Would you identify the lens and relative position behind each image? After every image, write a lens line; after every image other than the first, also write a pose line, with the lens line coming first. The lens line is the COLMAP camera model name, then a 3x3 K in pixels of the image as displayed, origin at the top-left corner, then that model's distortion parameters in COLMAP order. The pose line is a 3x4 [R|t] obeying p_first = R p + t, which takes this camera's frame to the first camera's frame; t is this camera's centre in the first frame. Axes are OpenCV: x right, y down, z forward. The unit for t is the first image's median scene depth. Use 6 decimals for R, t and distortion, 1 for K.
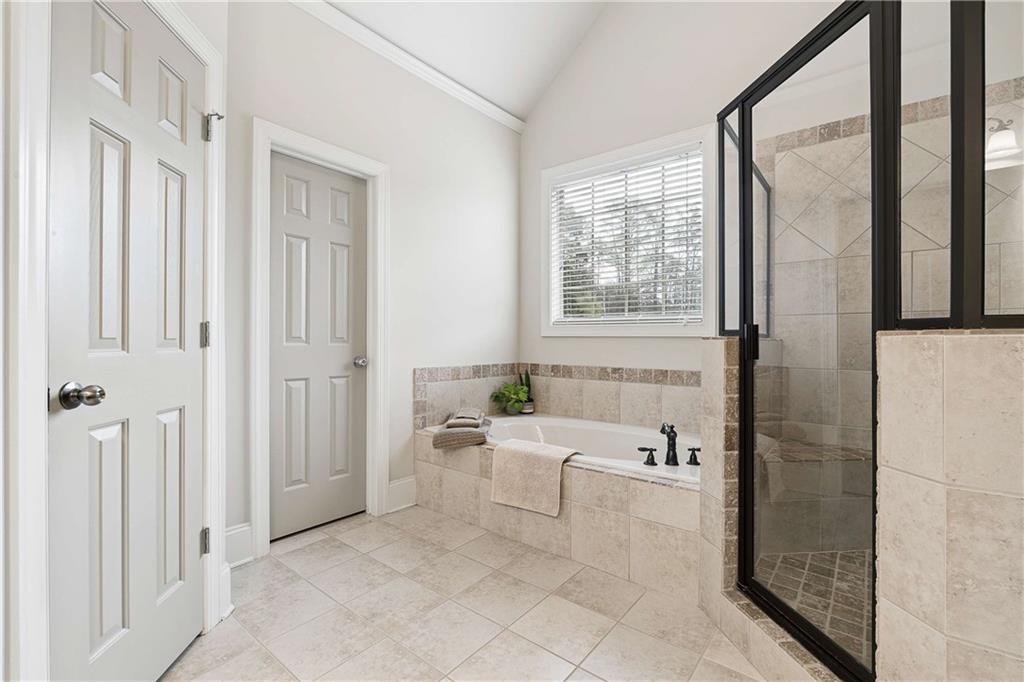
lens RADIAL K [[447.1, 0, 509.8], [0, 447.1, 340.4], [0, 0, 1]] dist [-0.003786, -0.000300]
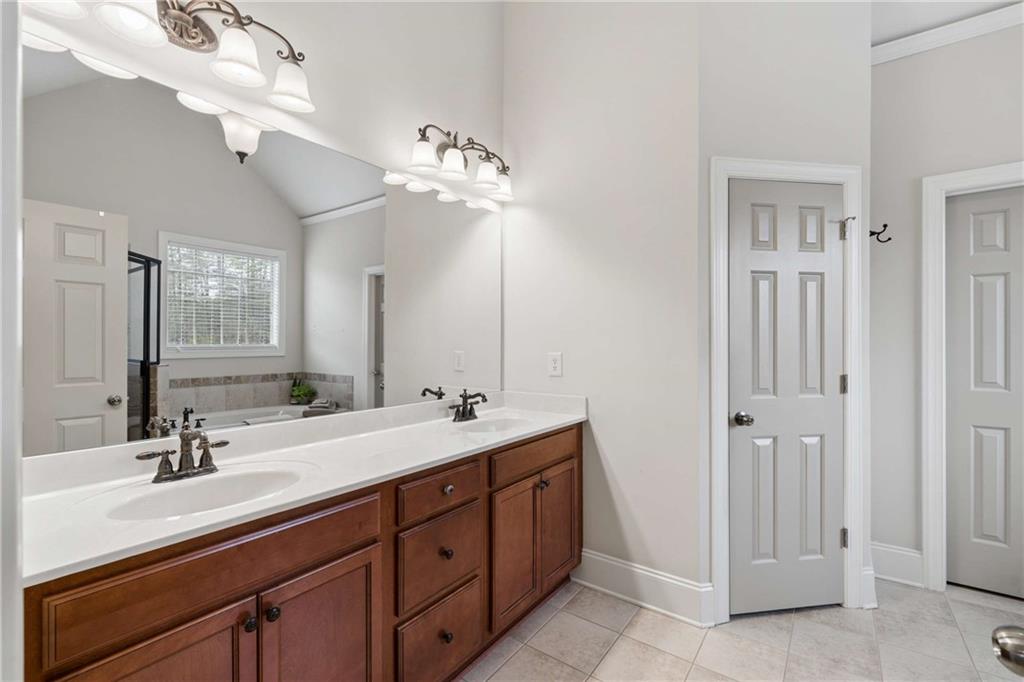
lens RADIAL K [[447.1, 0, 511.2], [0, 447.1, 342.9], [0, 0, 1]] dist [-0.003786, -0.000300]
pose [[0.049278, -0.002073, -0.998783, 0.598999], [0.002503, 0.999995, -0.001952, -0.134695], [0.998782, -0.002404, 0.049283, -0.065938]]
